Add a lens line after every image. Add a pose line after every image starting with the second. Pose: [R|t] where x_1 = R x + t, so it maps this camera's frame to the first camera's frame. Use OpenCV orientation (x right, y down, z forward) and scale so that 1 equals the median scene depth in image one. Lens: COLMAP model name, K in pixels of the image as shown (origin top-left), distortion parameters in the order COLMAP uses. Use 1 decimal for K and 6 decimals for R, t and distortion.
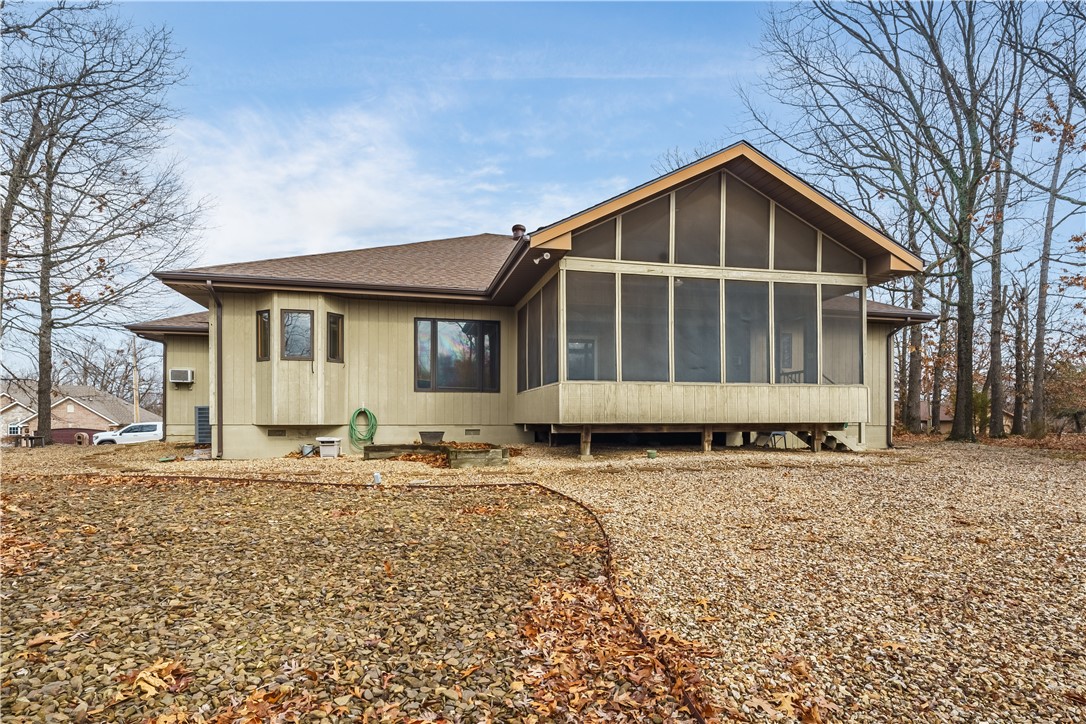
lens RADIAL K [[570.7, 0, 541.0], [0, 570.7, 415.7], [0, 0, 1]] dist [0.003755, 0.000302]
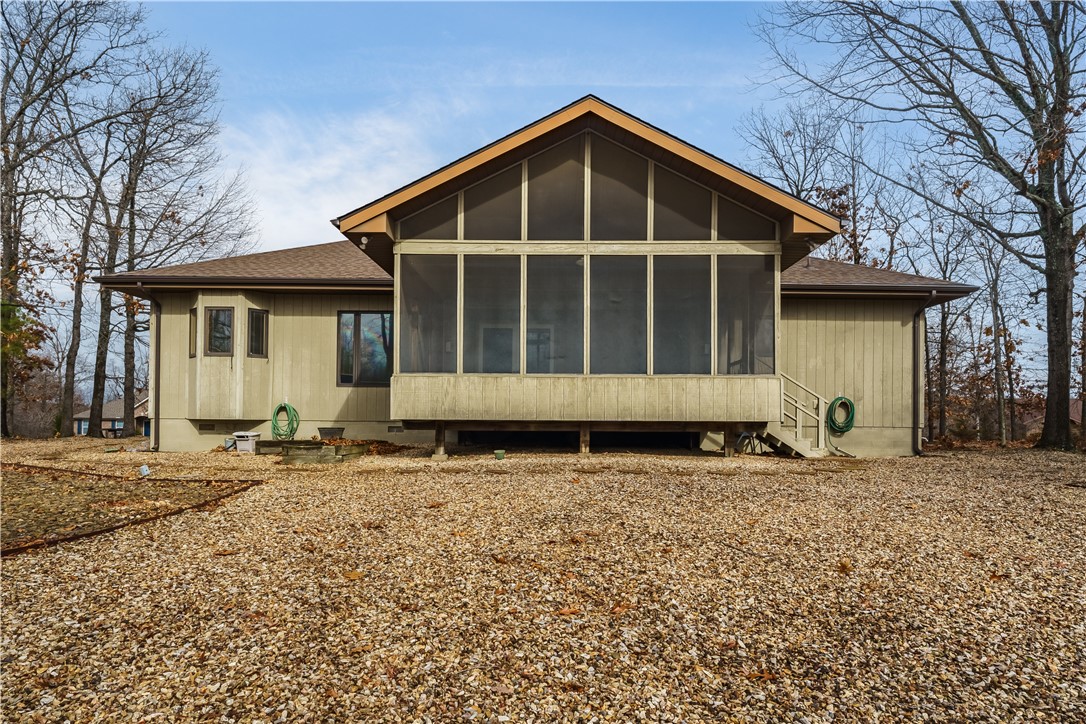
lens RADIAL K [[607.3, 0, 541.2], [0, 607.3, 405.6], [0, 0, 1]] dist [-0.005257, -0.000967]
pose [[0.973820, 0.003563, -0.227291, 0.387960], [-0.006803, 0.999886, -0.013476, 0.002307], [0.227217, 0.014669, 0.973734, 0.074845]]
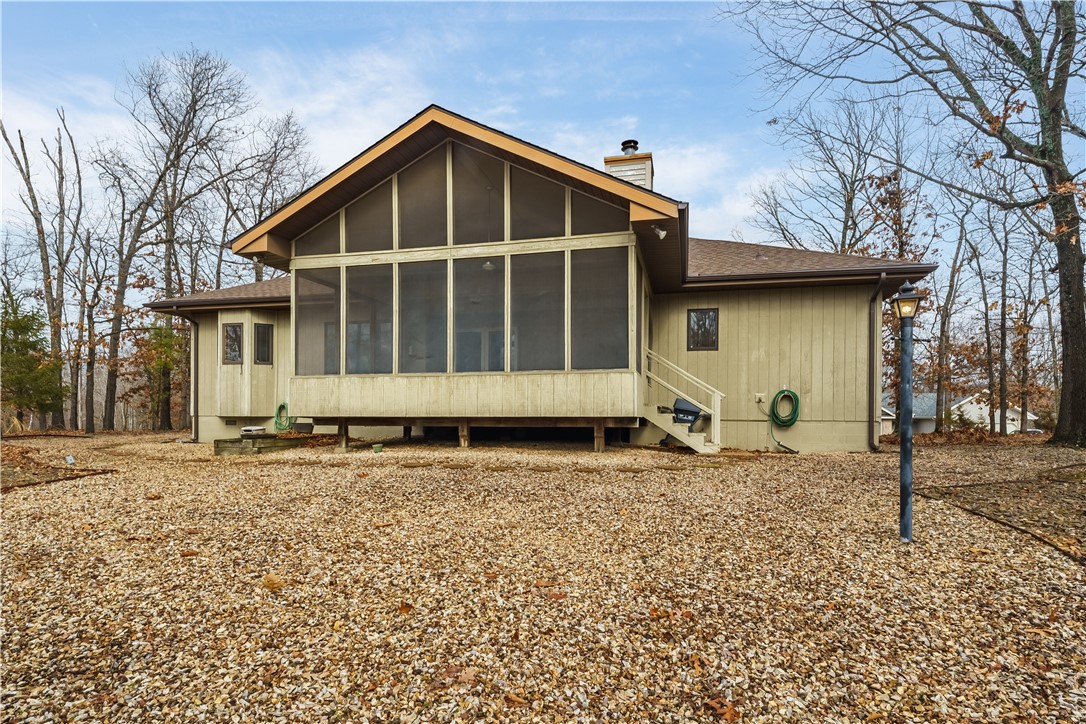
lens RADIAL K [[535.0, 0, 545.7], [0, 535.0, 407.4], [0, 0, 1]] dist [-0.001012, -0.000232]
pose [[0.902564, -0.002035, -0.430550, 0.693416], [0.001689, 0.999998, -0.001186, -0.000870], [0.430552, 0.000343, 0.902566, 0.247503]]
